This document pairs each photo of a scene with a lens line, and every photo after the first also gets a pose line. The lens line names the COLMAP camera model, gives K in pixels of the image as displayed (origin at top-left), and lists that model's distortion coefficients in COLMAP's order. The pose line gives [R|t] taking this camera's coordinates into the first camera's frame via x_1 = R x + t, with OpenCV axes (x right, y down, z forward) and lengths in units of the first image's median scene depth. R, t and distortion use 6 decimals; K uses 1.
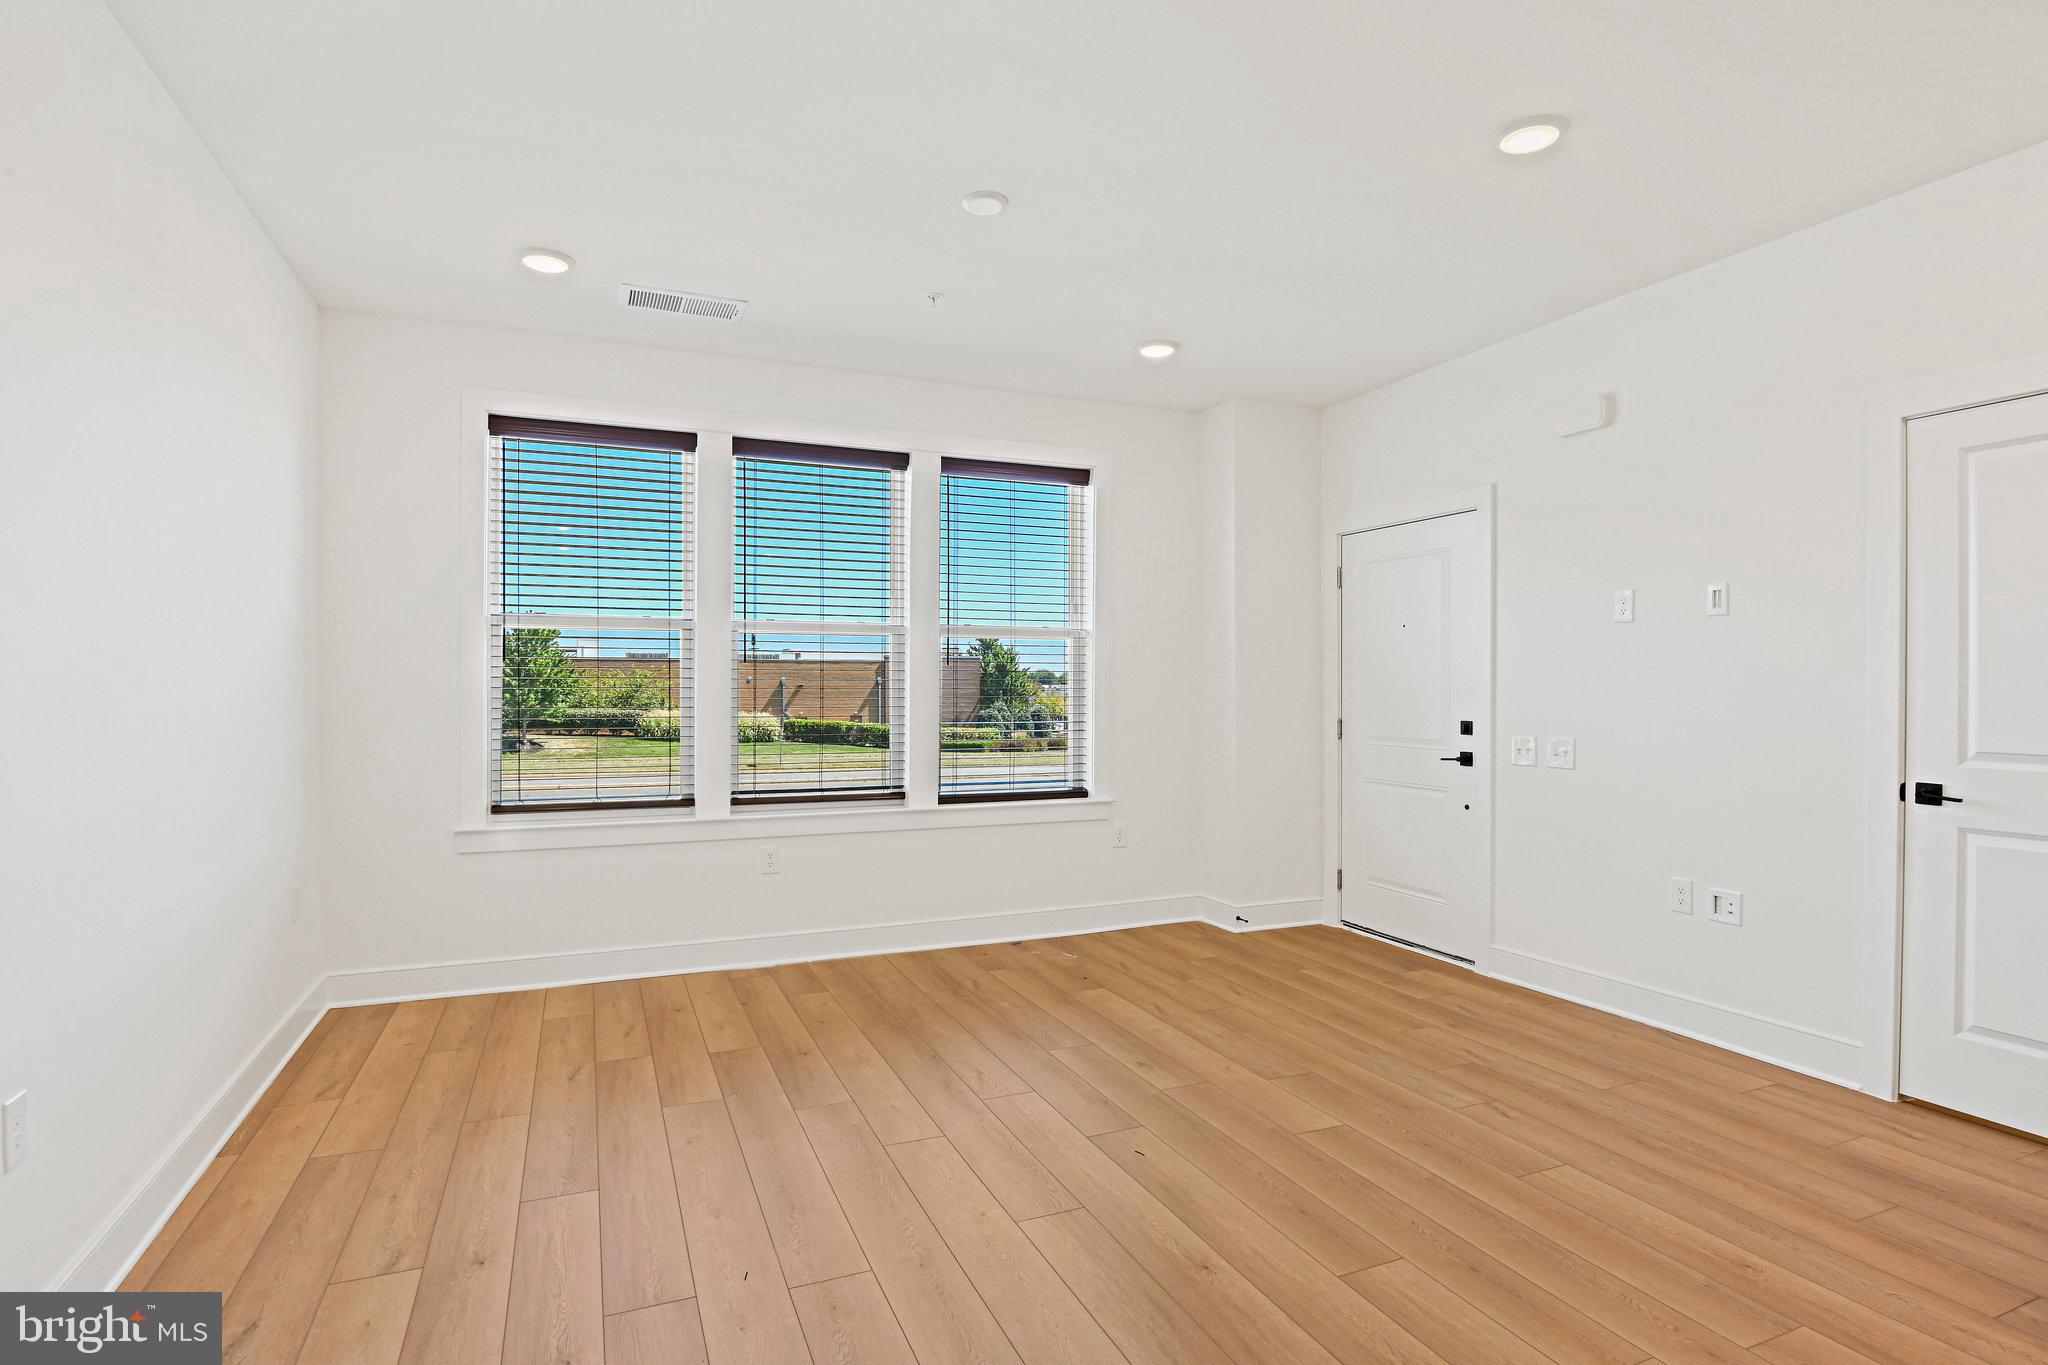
lens RADIAL K [[1050.0, 0, 1035.2], [0, 1050.0, 685.5], [0, 0, 1]] dist [-0.013937, -0.003122]
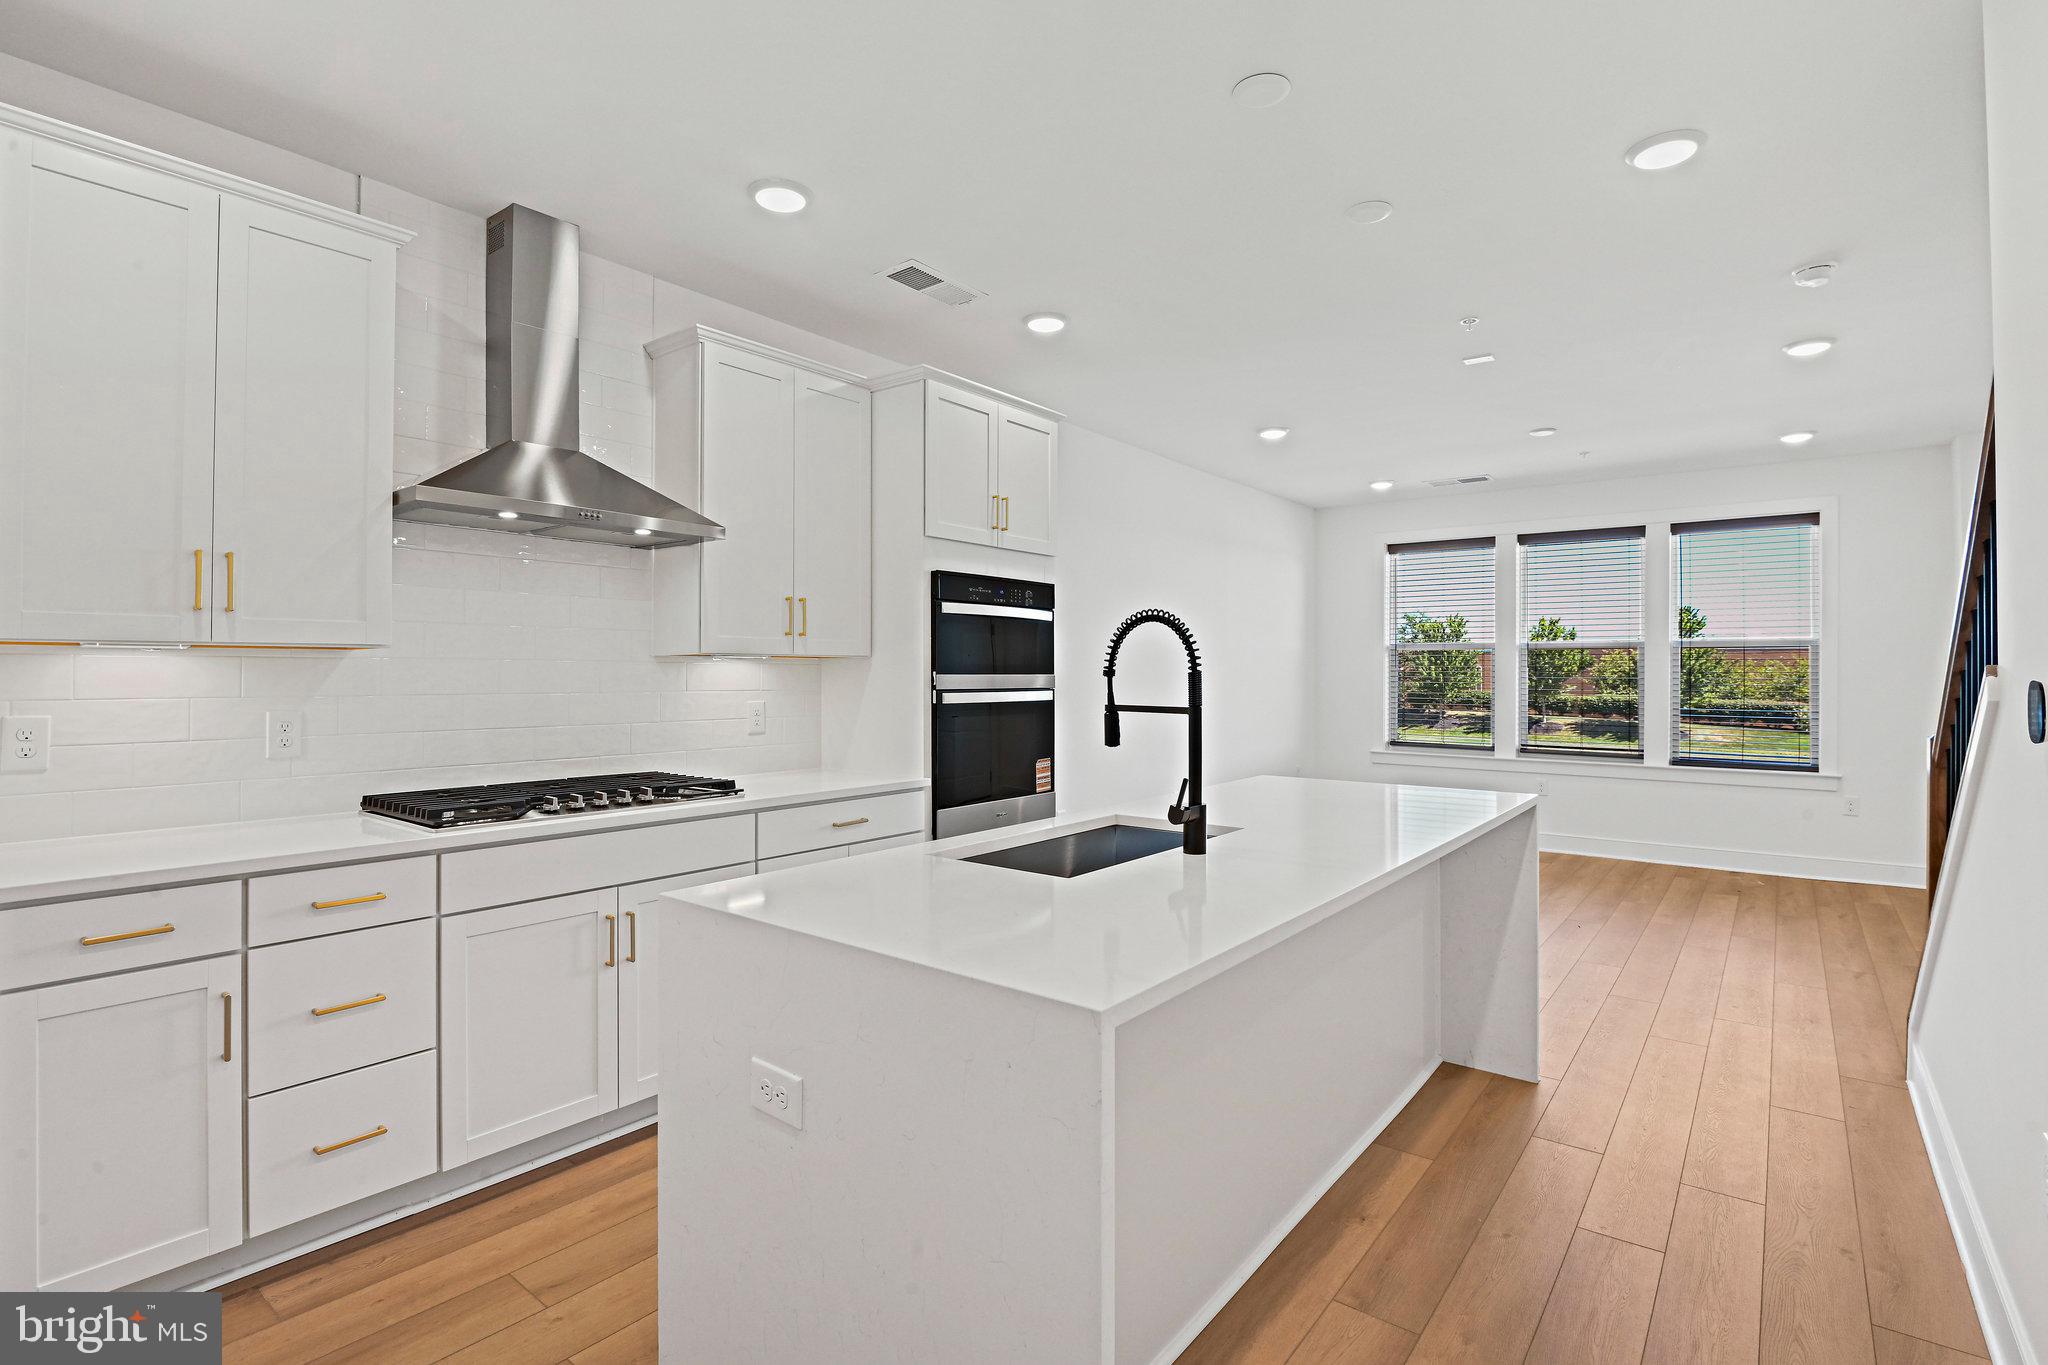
lens RADIAL K [[953.6, 0, 1040.4], [0, 953.6, 667.5], [0, 0, 1]] dist [-0.011812, -0.005671]
pose [[0.494953, -0.003919, -0.868911, 0.745934], [-0.003050, 0.999976, -0.006247, -0.012041], [0.868914, 0.005742, 0.494929, -0.484979]]
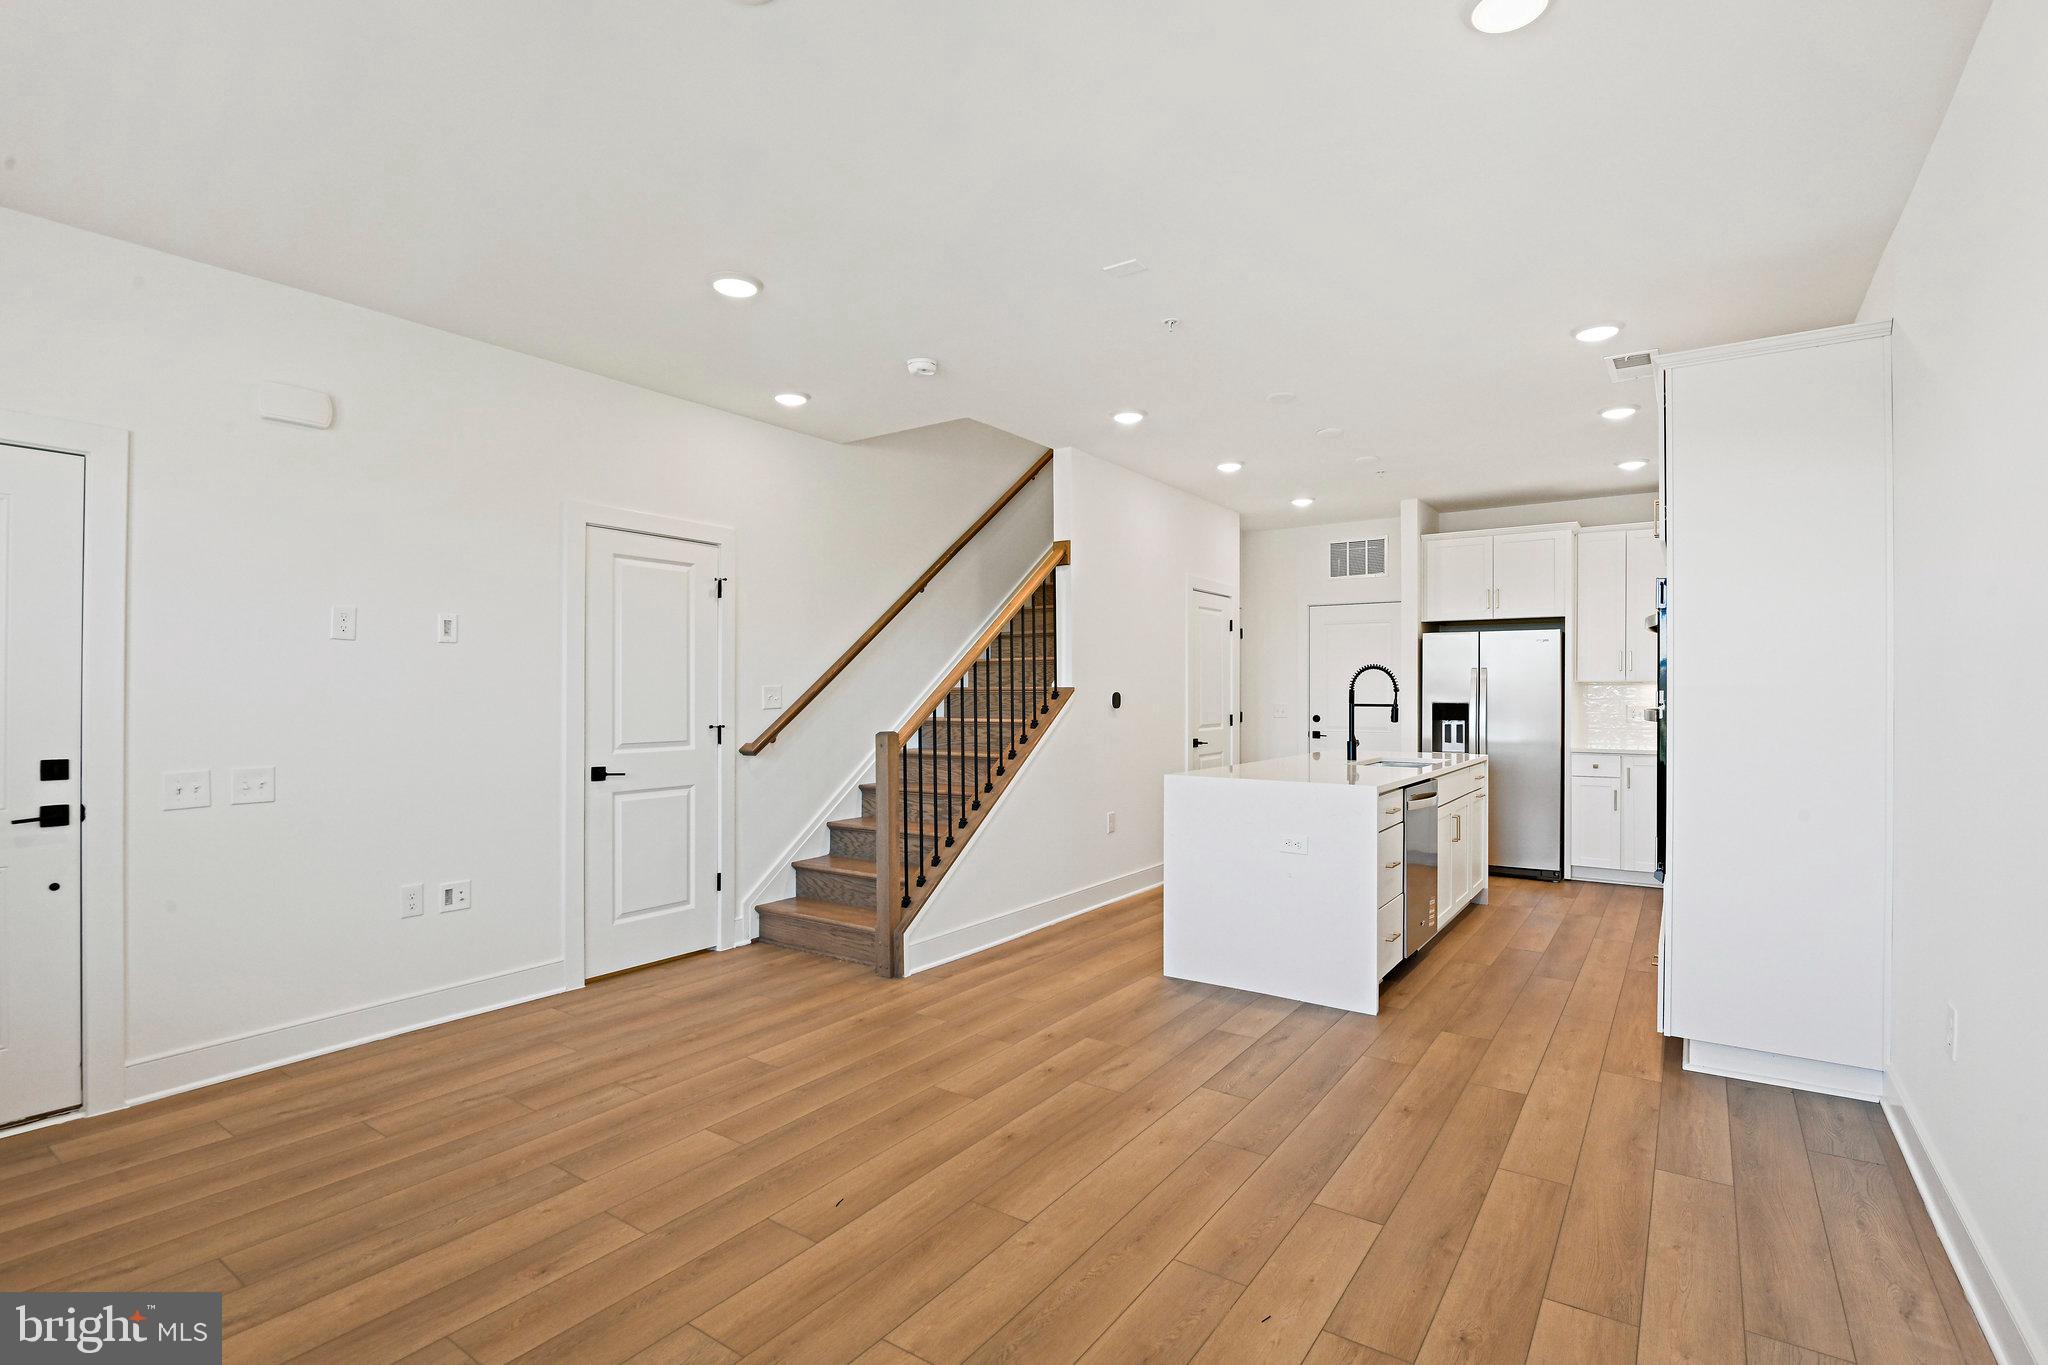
lens RADIAL K [[953.6, 0, 1024.9], [0, 953.6, 685.6], [0, 0, 1]] dist [-0.011812, -0.005671]
pose [[-0.523602, 0.008304, 0.851922, -0.478357], [0.001802, 0.999961, -0.008639, -0.008630], [-0.851961, -0.002989, -0.523597, 0.865220]]
